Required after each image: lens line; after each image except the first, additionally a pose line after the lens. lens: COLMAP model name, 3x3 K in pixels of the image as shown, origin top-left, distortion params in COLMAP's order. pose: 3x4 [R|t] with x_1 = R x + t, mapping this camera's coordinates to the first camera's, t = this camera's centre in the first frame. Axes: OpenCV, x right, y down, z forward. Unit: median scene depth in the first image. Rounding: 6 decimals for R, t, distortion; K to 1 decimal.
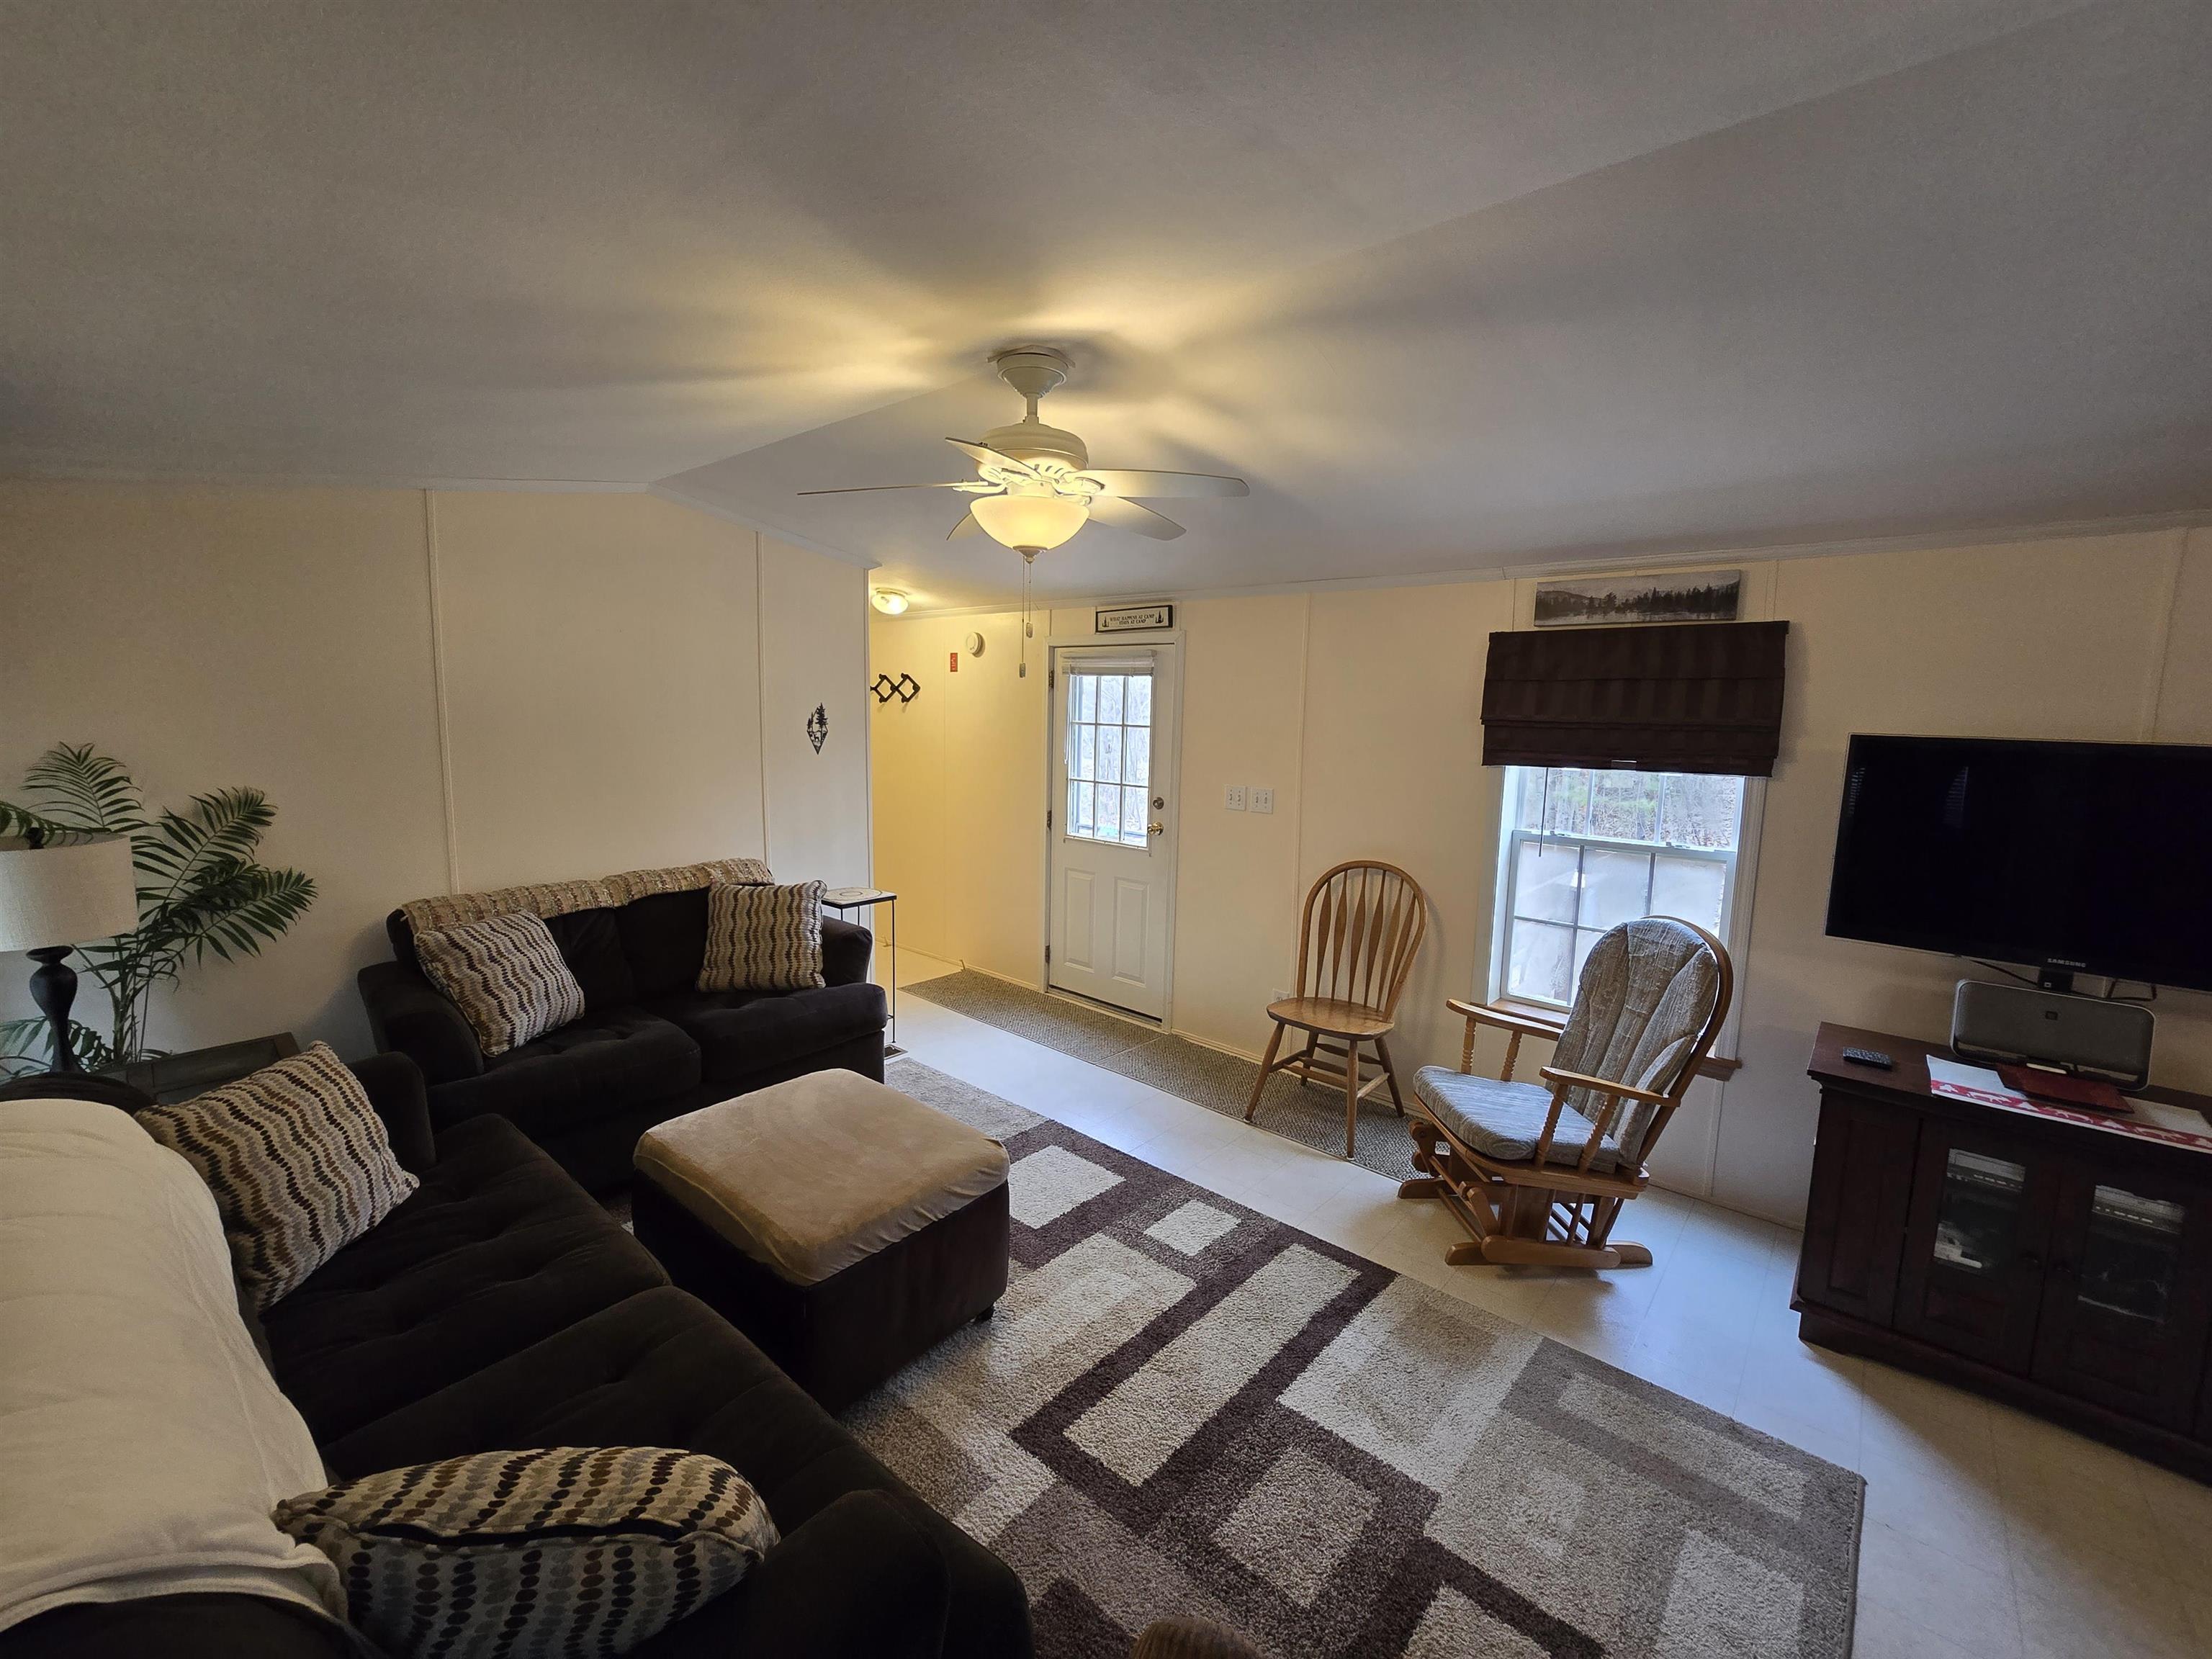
lens RADIAL K [[906.3, 0, 1106.9], [0, 906.3, 811.2], [0, 0, 1]] dist [0.001533, 0.000329]
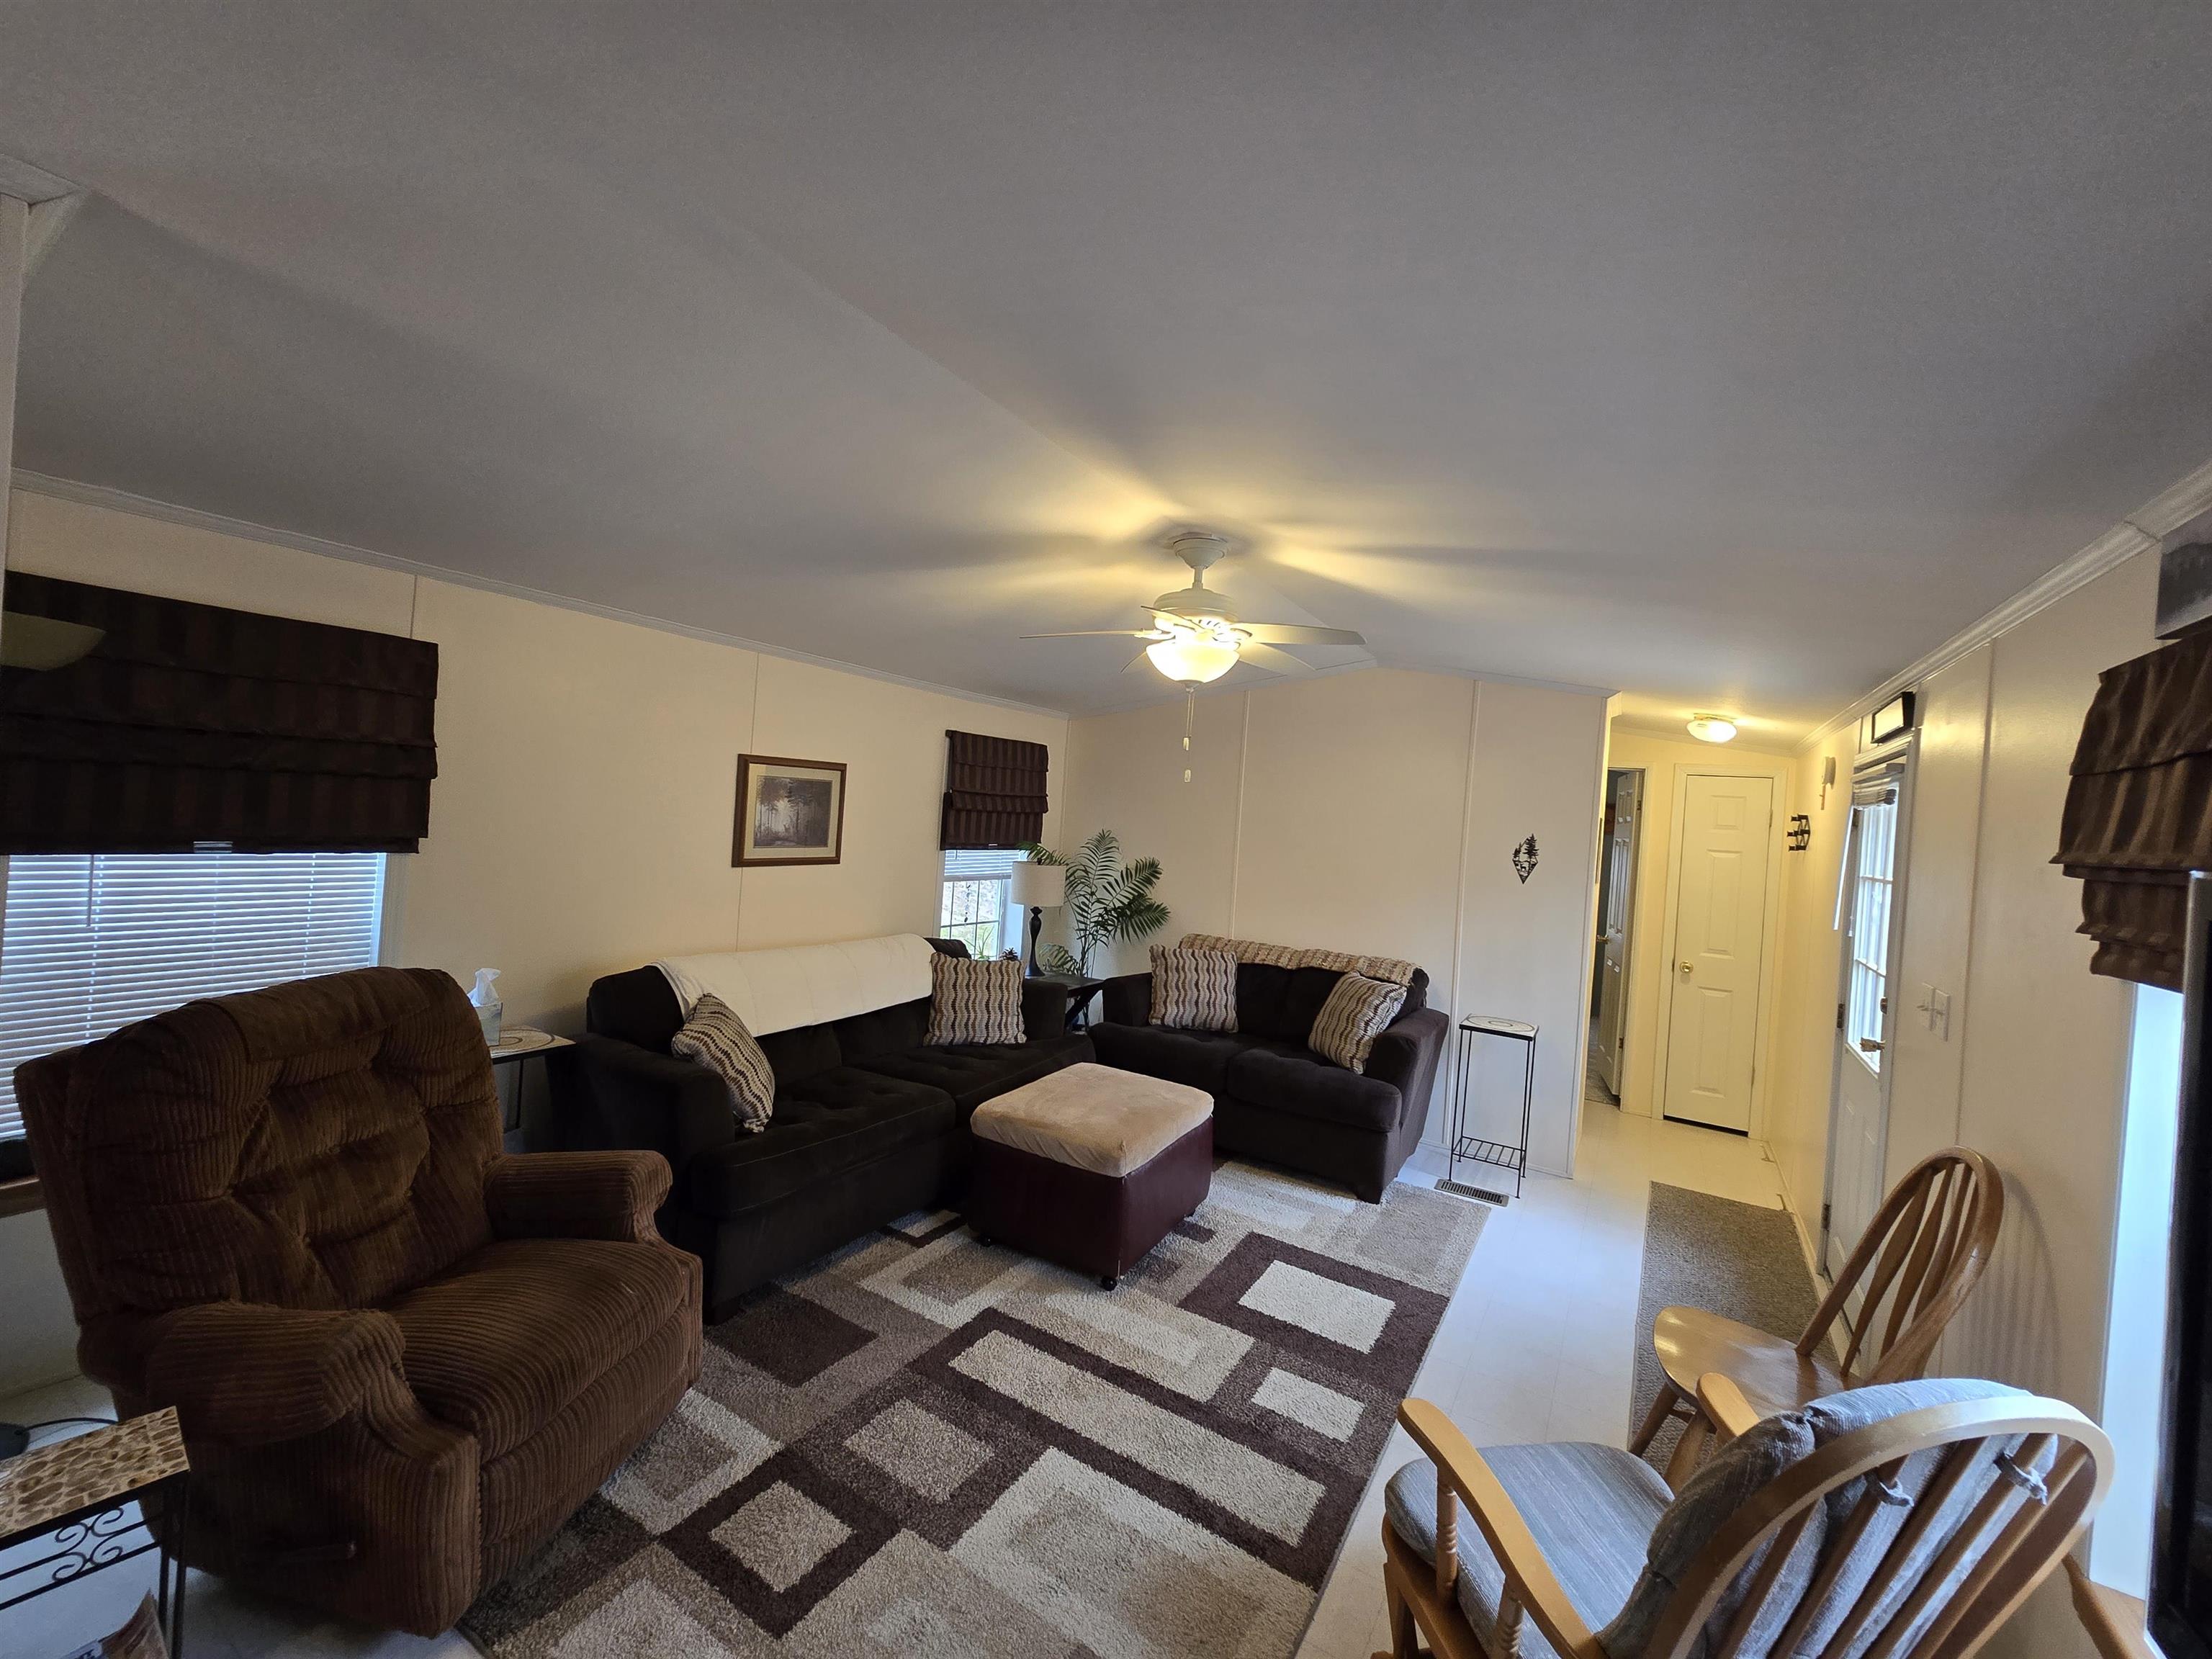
lens RADIAL K [[906.3, 0, 1106.9], [0, 906.3, 811.2], [0, 0, 1]] dist [0.001533, 0.000329]
pose [[0.170075, -0.008568, -0.985394, 1.007757], [-0.177336, 0.983371, -0.039157, -0.034533], [0.969343, 0.181405, 0.165728, 0.617034]]
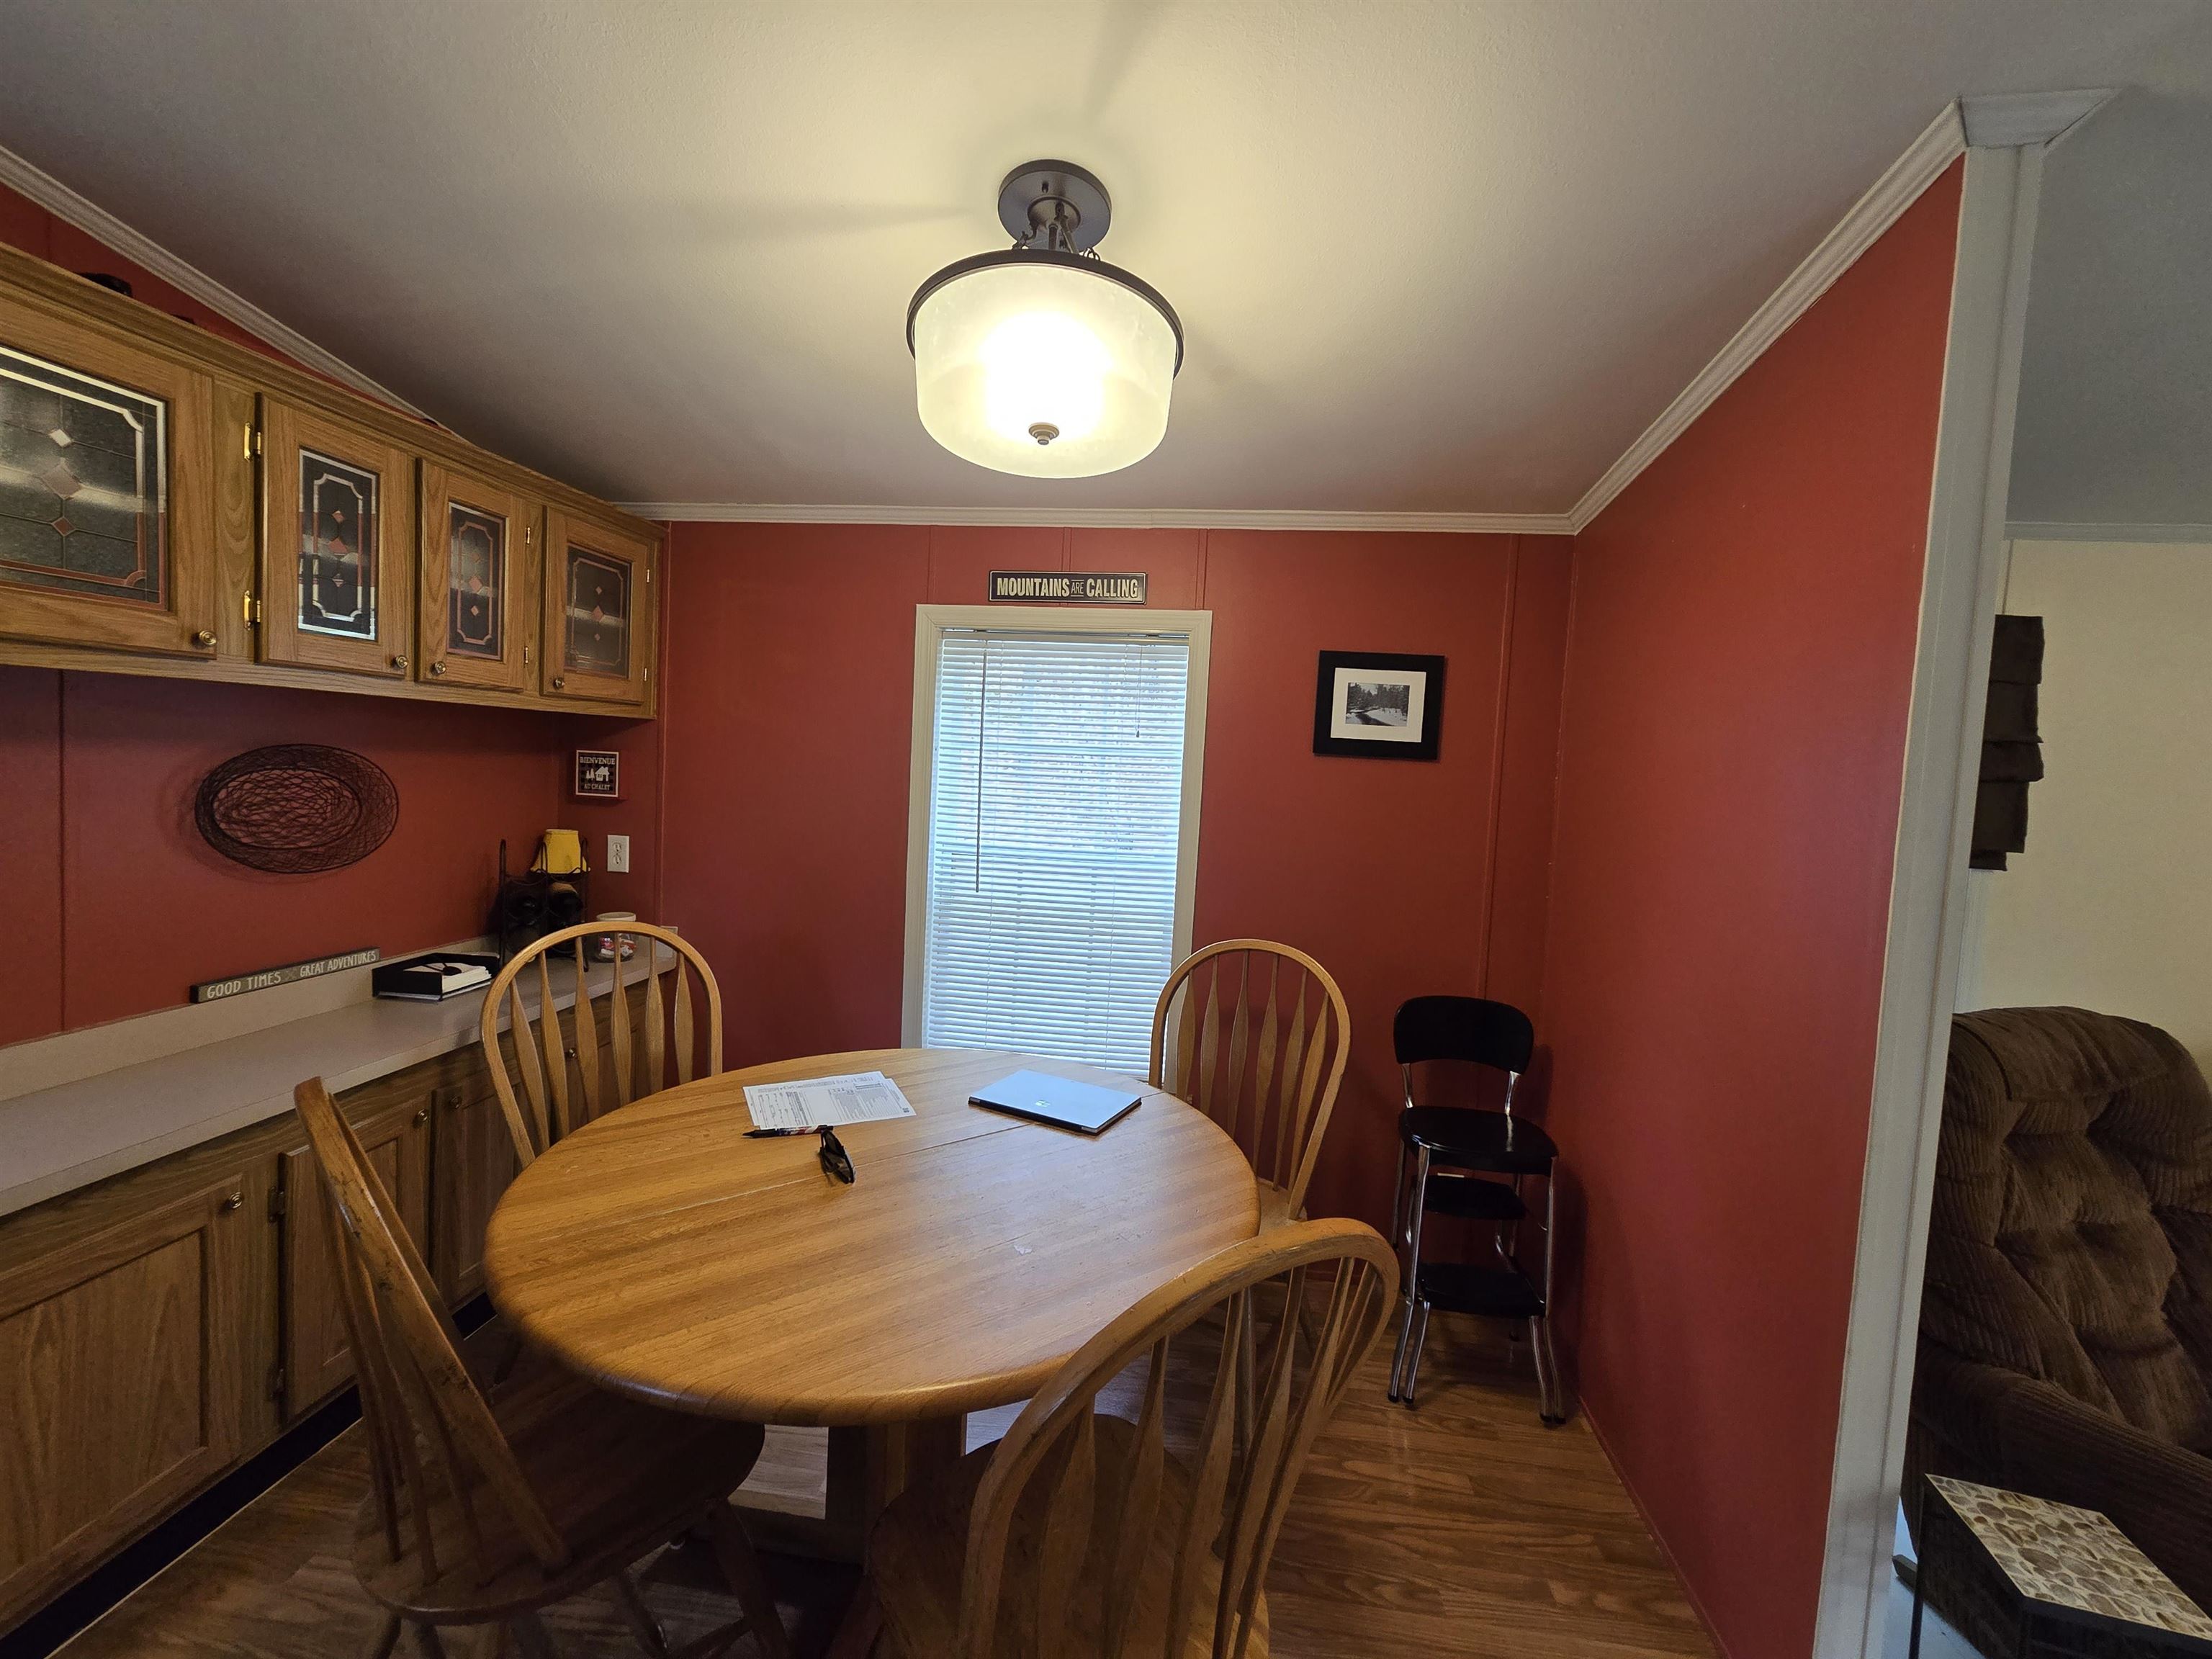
lens RADIAL K [[906.3, 0, 1106.9], [0, 906.3, 811.2], [0, 0, 1]] dist [0.001533, 0.000329]
pose [[-0.819993, -0.038838, -0.571054, 1.053389], [-0.132489, 0.983478, 0.123357, 0.061007], [0.556828, 0.176810, -0.811591, 0.253697]]
